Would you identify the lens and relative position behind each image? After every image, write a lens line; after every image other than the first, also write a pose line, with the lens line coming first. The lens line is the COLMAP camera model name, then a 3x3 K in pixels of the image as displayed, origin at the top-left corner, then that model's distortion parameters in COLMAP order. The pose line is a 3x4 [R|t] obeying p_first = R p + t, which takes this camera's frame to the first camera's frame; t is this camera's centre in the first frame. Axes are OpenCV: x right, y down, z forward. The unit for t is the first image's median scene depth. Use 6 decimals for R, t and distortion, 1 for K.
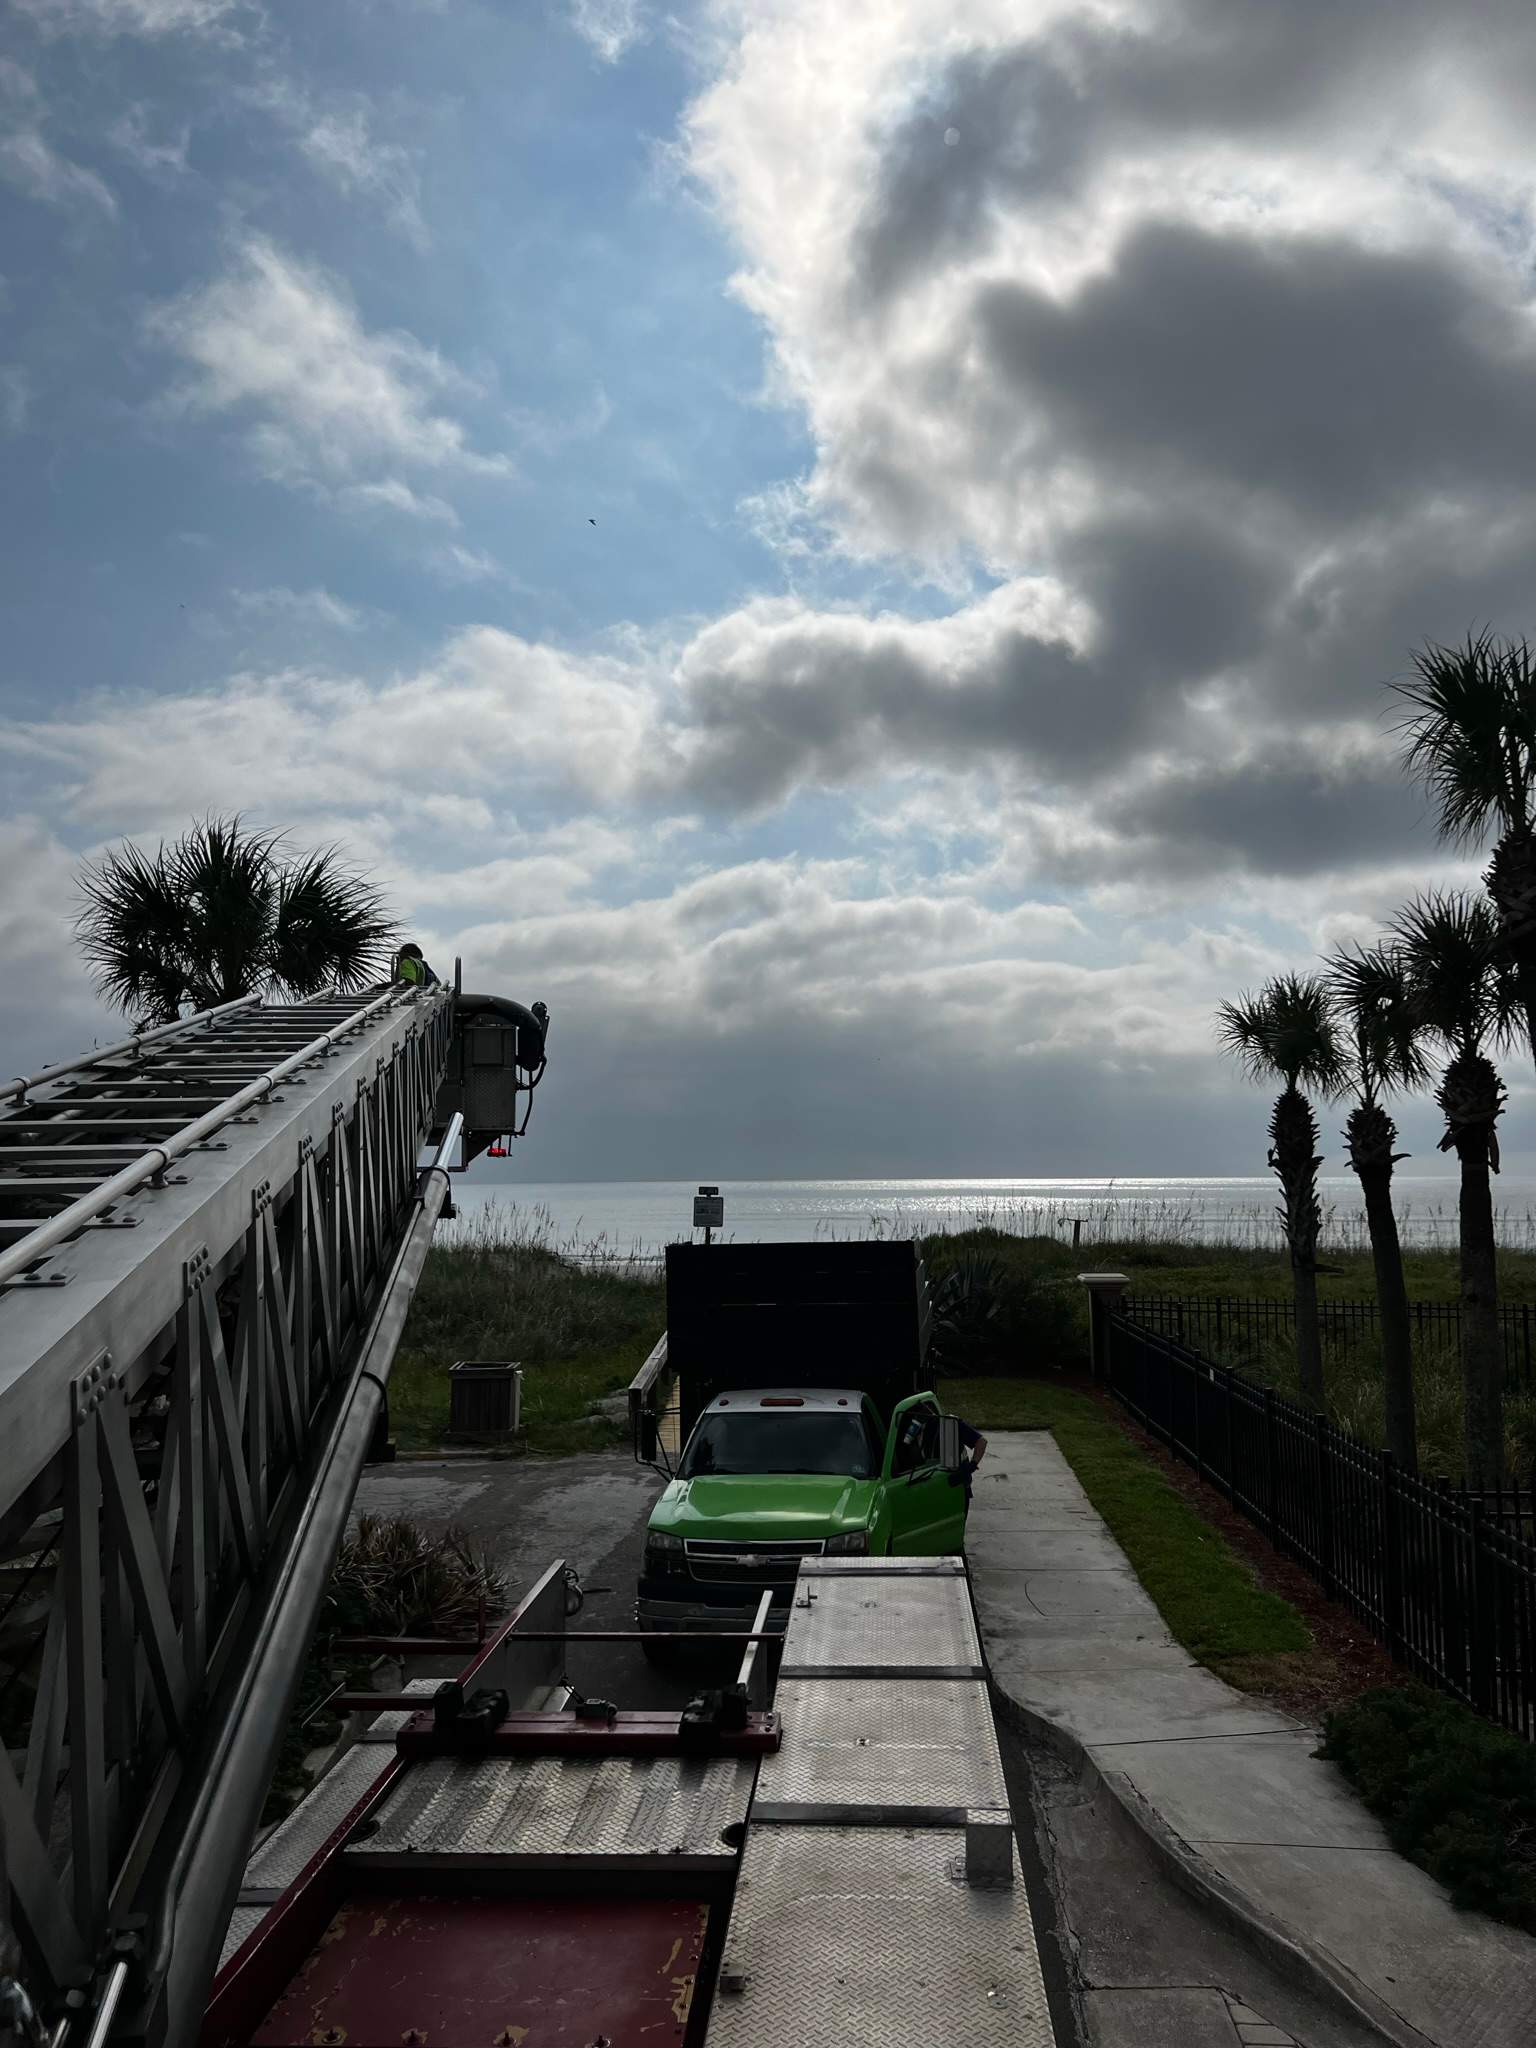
lens RADIAL K [[1547.2, 0, 779.3], [0, 1547.2, 1022.1], [0, 0, 1]] dist [0.066925, -0.051710]
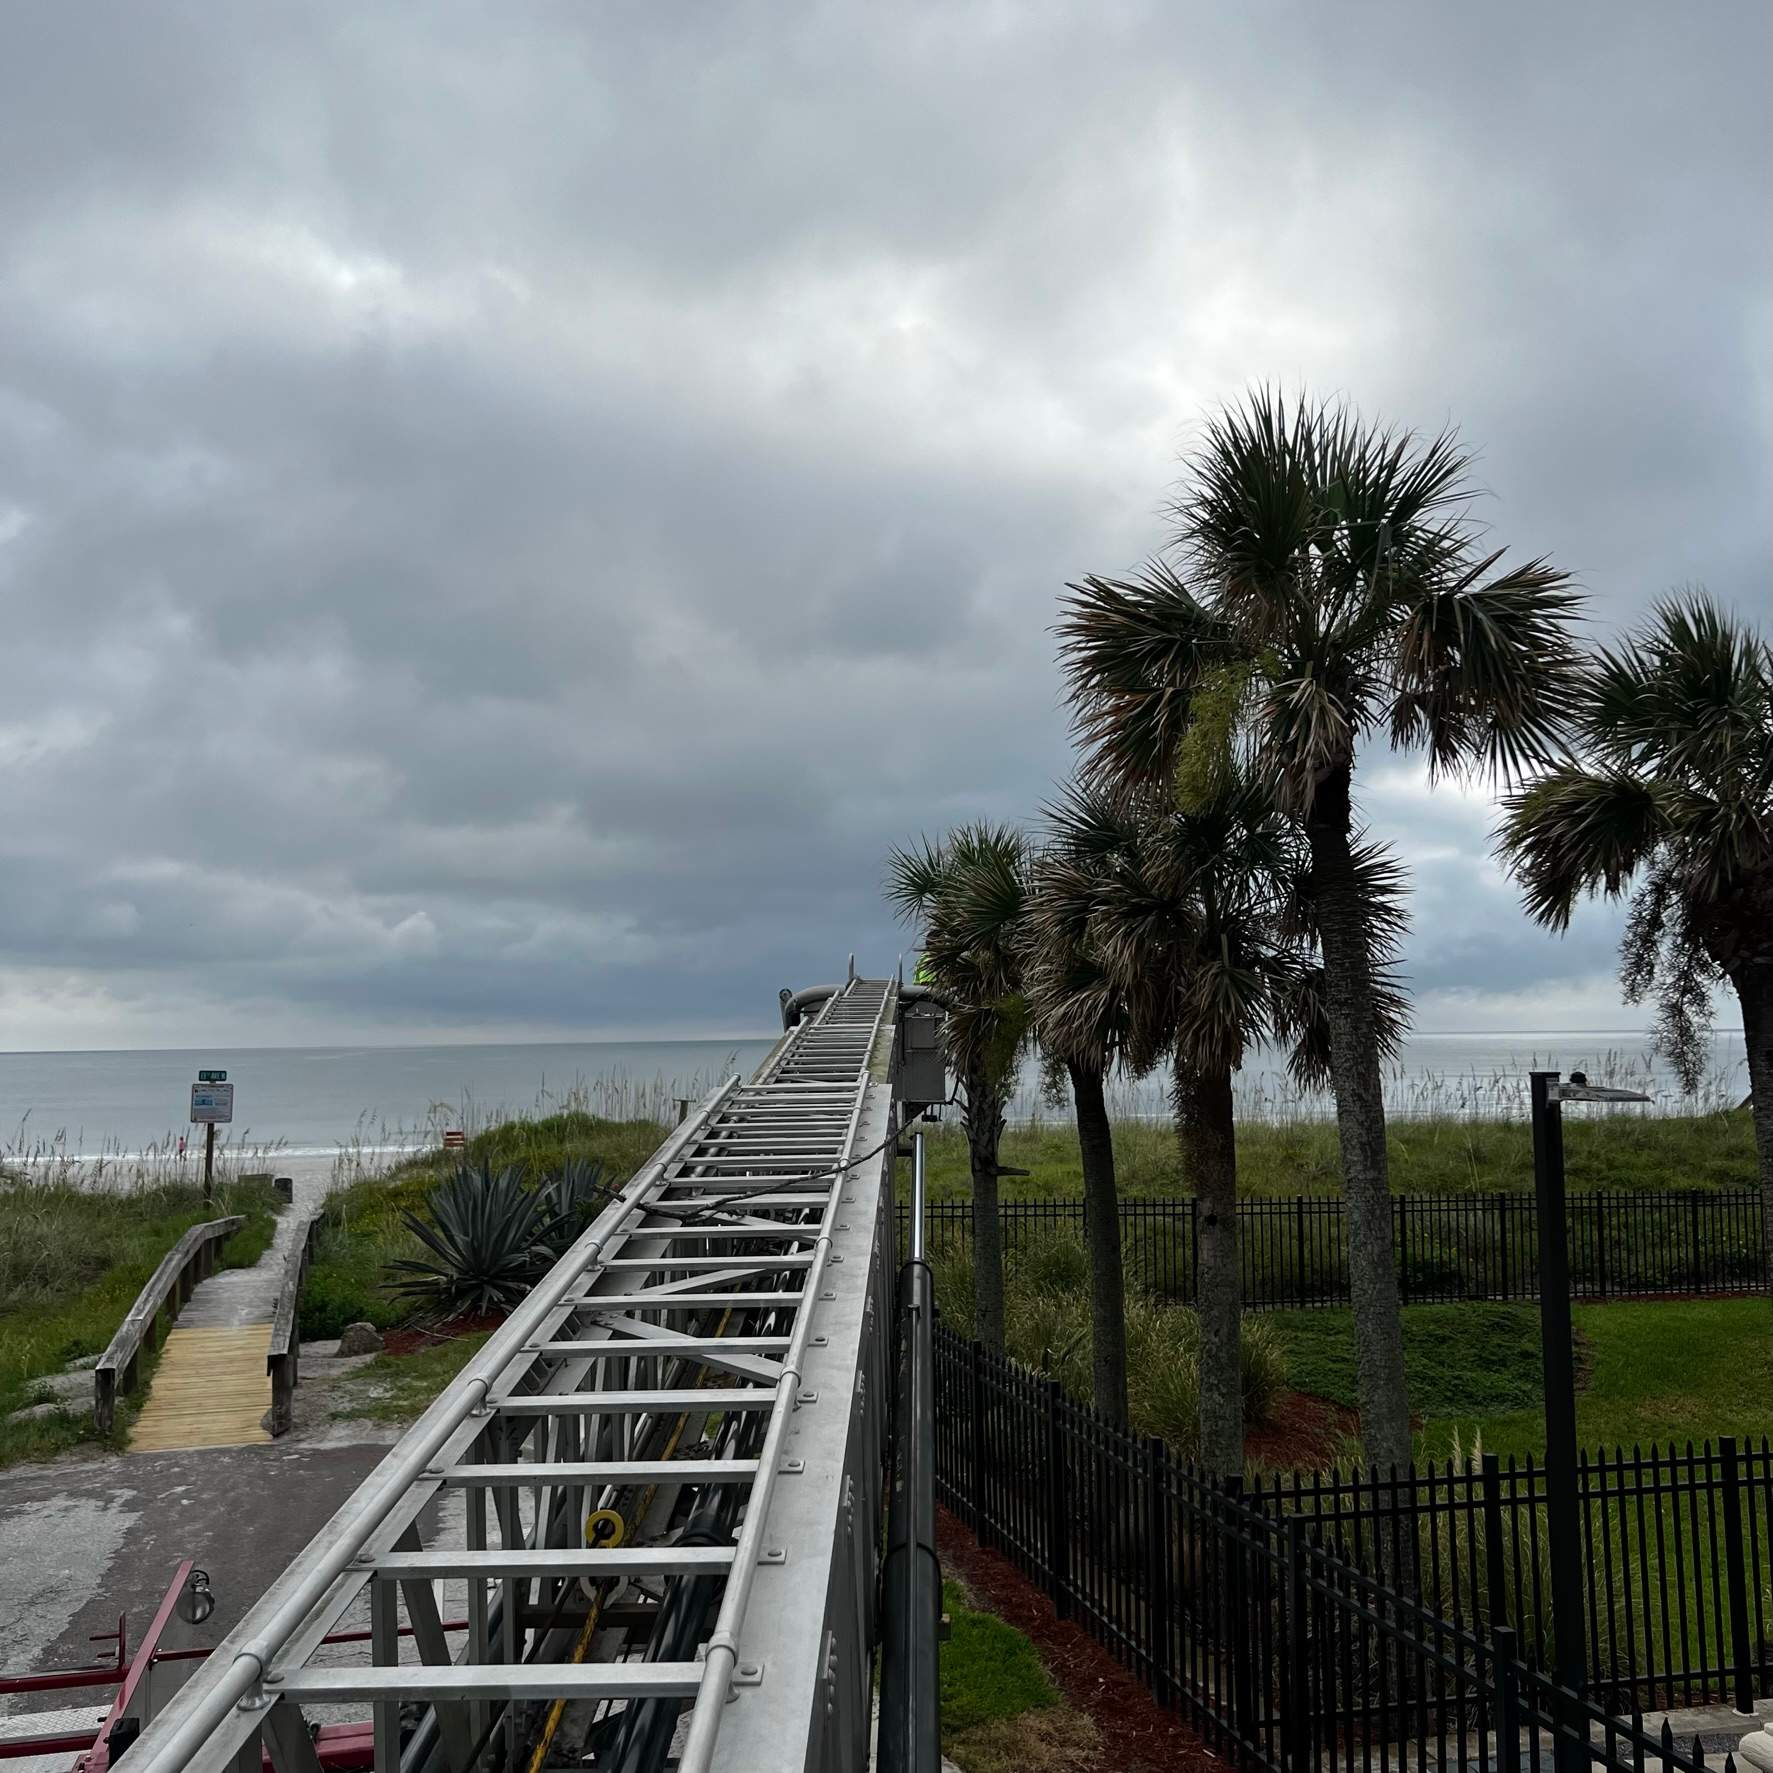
lens RADIAL K [[1782.0, 0, 886.5], [0, 1782.0, 886.5], [0, 0, 1]] dist [0.018692, -0.011728]
pose [[0.949752, 0.022445, 0.312199, -0.027561], [-0.027315, 0.999564, 0.011233, -0.008888], [-0.311810, -0.019197, 0.949950, 0.224813]]
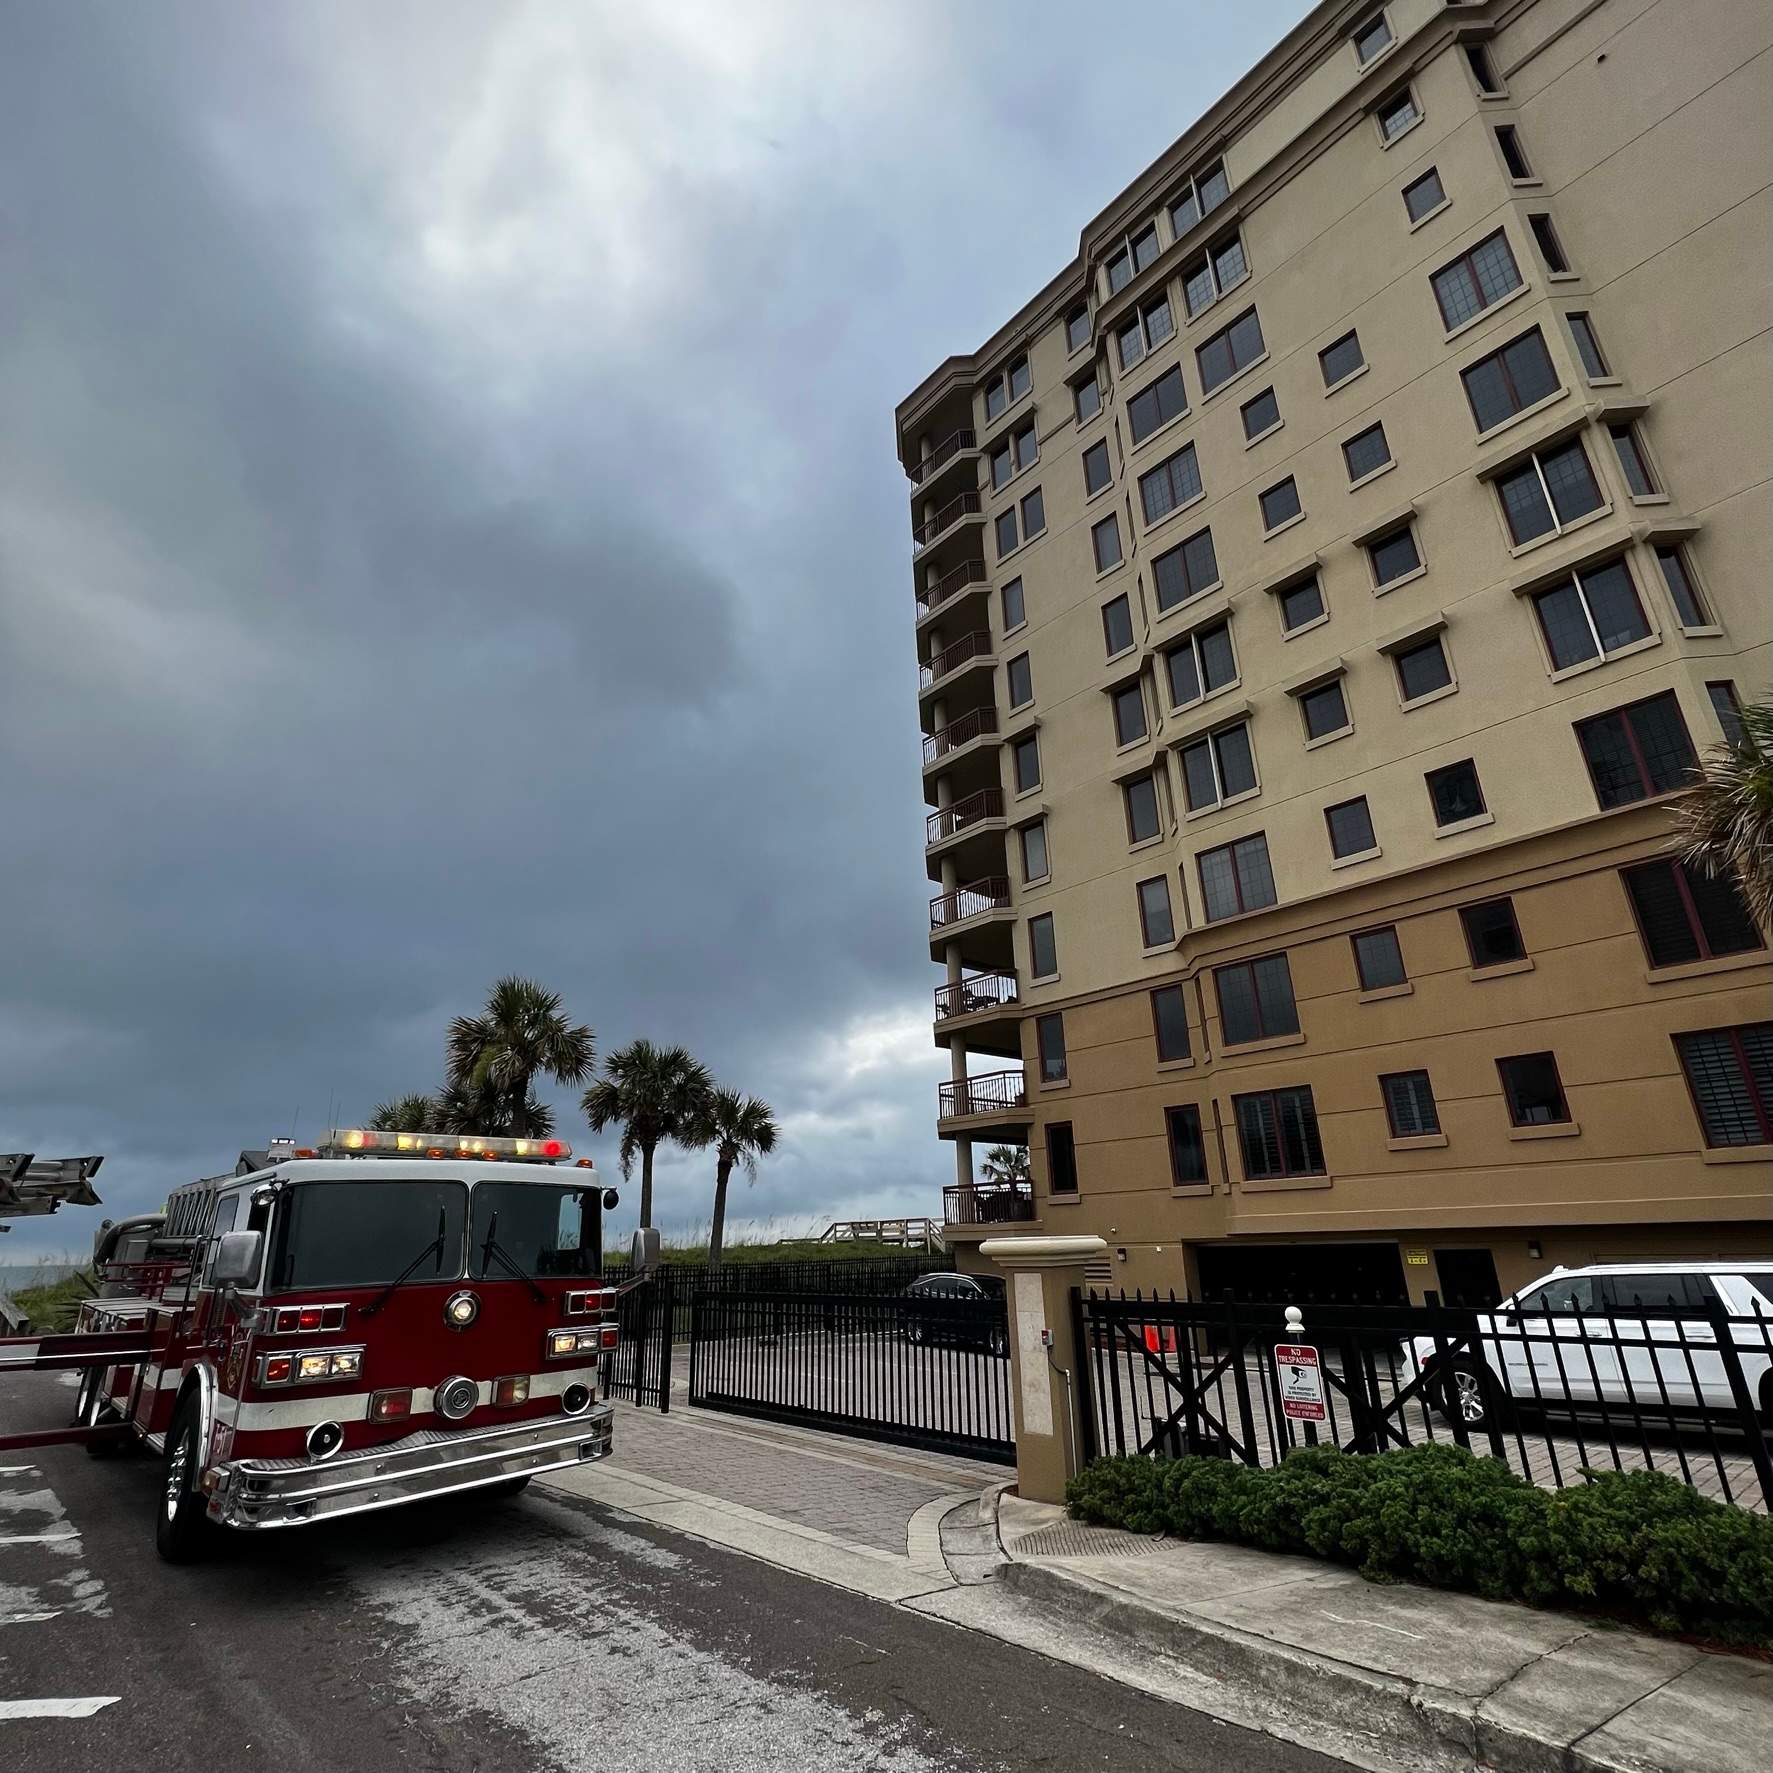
lens RADIAL K [[945.3, 0, 886.5], [0, 945.3, 886.5], [0, 0, 1]] dist [-0.003213, 0.001726]
pose [[0.688181, 0.247016, 0.682194, -0.387473], [-0.052948, 0.954851, -0.292330, 0.085453], [-0.723604, 0.165055, 0.670190, -0.833165]]
